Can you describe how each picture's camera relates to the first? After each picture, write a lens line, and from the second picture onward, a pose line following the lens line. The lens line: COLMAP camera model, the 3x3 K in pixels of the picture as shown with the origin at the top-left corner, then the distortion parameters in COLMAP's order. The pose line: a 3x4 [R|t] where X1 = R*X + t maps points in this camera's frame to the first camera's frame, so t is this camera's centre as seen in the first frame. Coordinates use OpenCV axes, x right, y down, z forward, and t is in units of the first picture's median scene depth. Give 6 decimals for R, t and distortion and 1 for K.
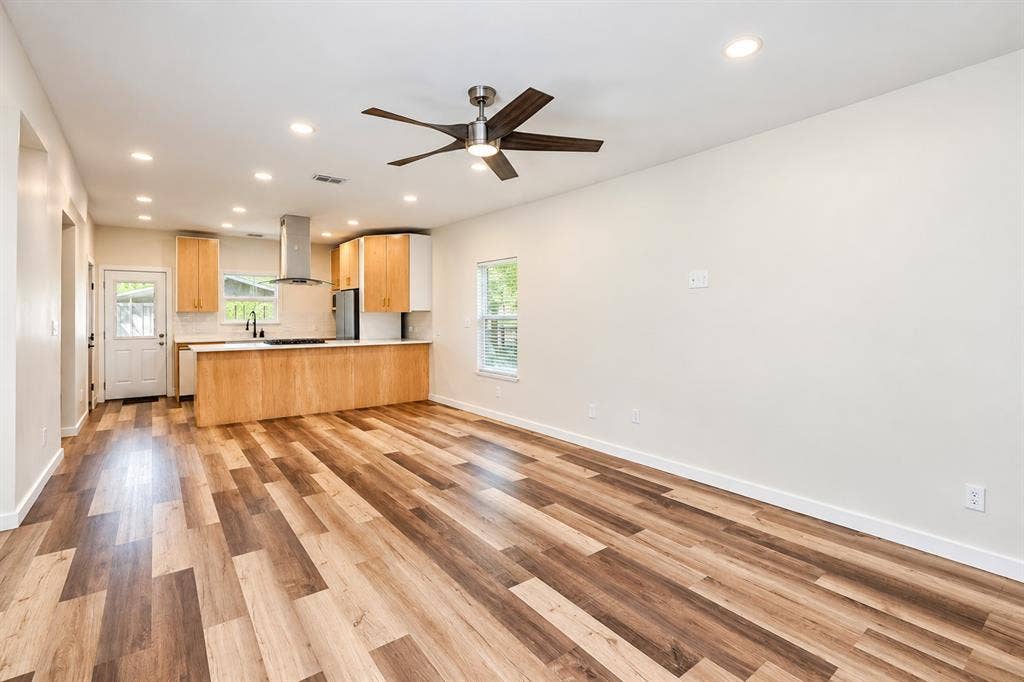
lens RADIAL K [[481.3, 0, 511.9], [0, 481.3, 313.7], [0, 0, 1]] dist [0.003719, 0.000078]
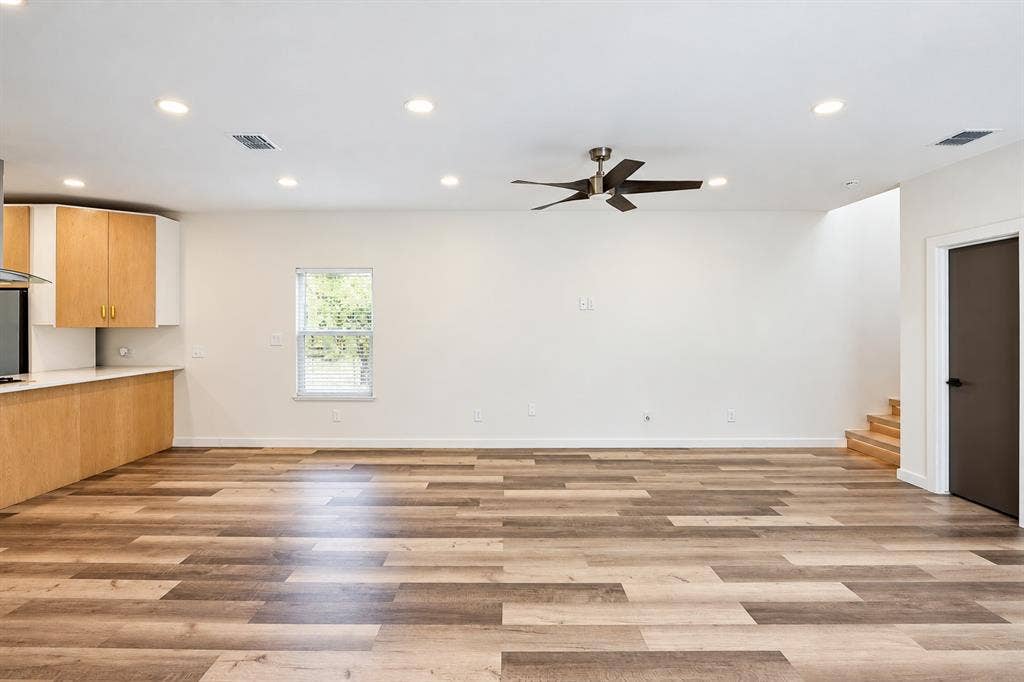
lens RADIAL K [[466.9, 0, 505.9], [0, 466.9, 319.8], [0, 0, 1]] dist [-0.006594, 0.000682]
pose [[0.601342, 0.006998, 0.798961, -0.541845], [0.000549, 0.999958, -0.009172, -0.008121], [-0.798992, 0.005955, 0.601313, 0.222111]]
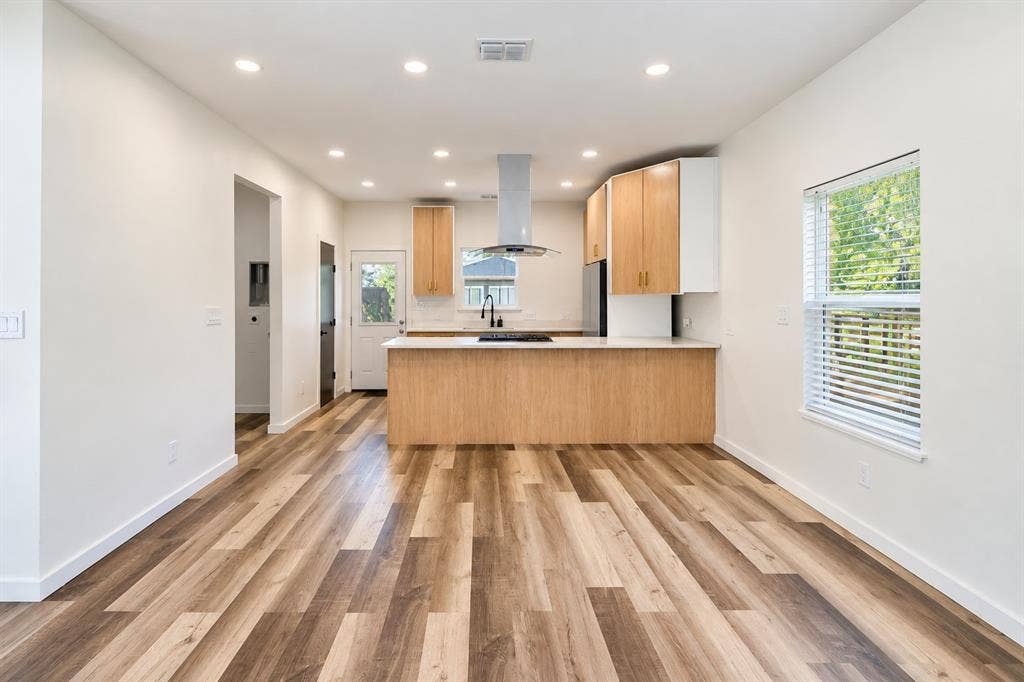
lens RADIAL K [[515.4, 0, 491.8], [0, 515.4, 323.9], [0, 0, 1]] dist [-0.044749, 0.000349]
pose [[0.814133, 0.027864, -0.580009, -0.043963], [0.000129, 0.998839, 0.048167, 0.002786], [0.580678, -0.039289, 0.813185, 0.412550]]
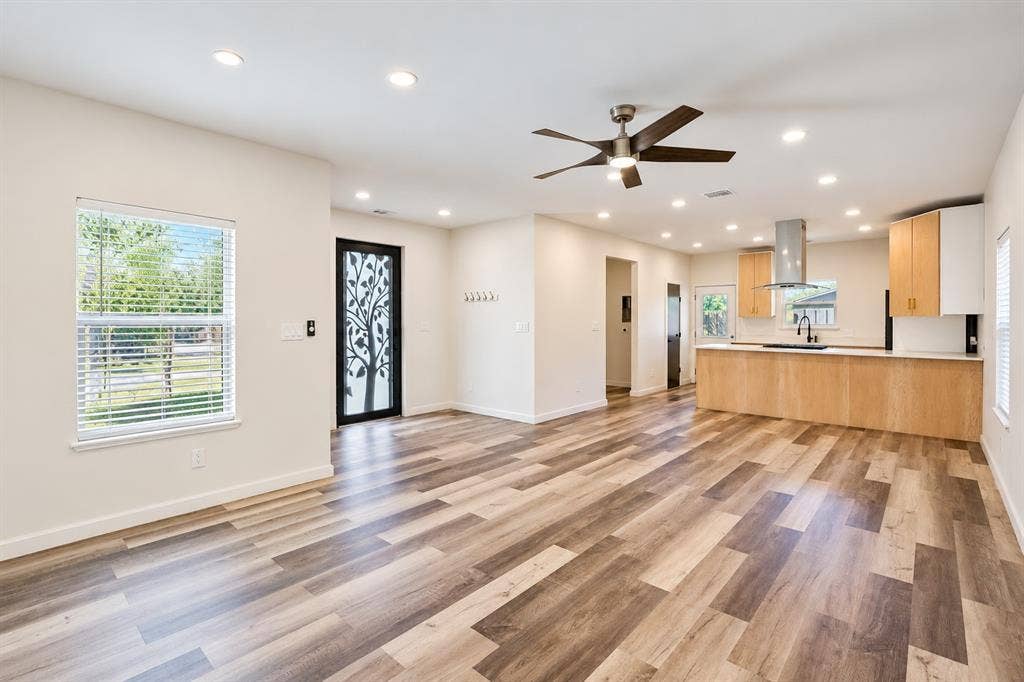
lens RADIAL K [[466.9, 0, 505.9], [0, 466.9, 319.8], [0, 0, 1]] dist [-0.006594, 0.000682]
pose [[0.192093, 0.001842, -0.981375, 0.431927], [-0.002330, 0.999996, 0.001421, 0.003099], [0.981374, 0.002014, 0.192097, 0.255611]]
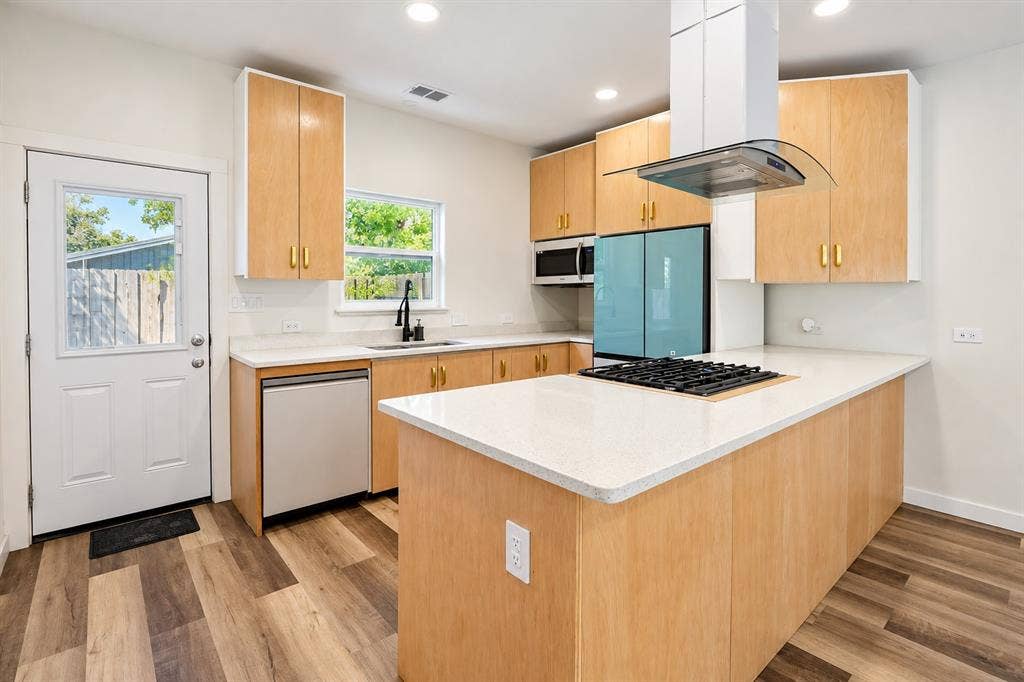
lens RADIAL K [[477.0, 0, 513.6], [0, 477.0, 304.0], [0, 0, 1]] dist [0.024876, -0.000185]
pose [[0.997583, 0.001060, 0.069476, -0.652882], [-0.002062, 0.999895, 0.014340, 0.011964], [-0.069454, -0.014449, 0.997481, 0.782048]]
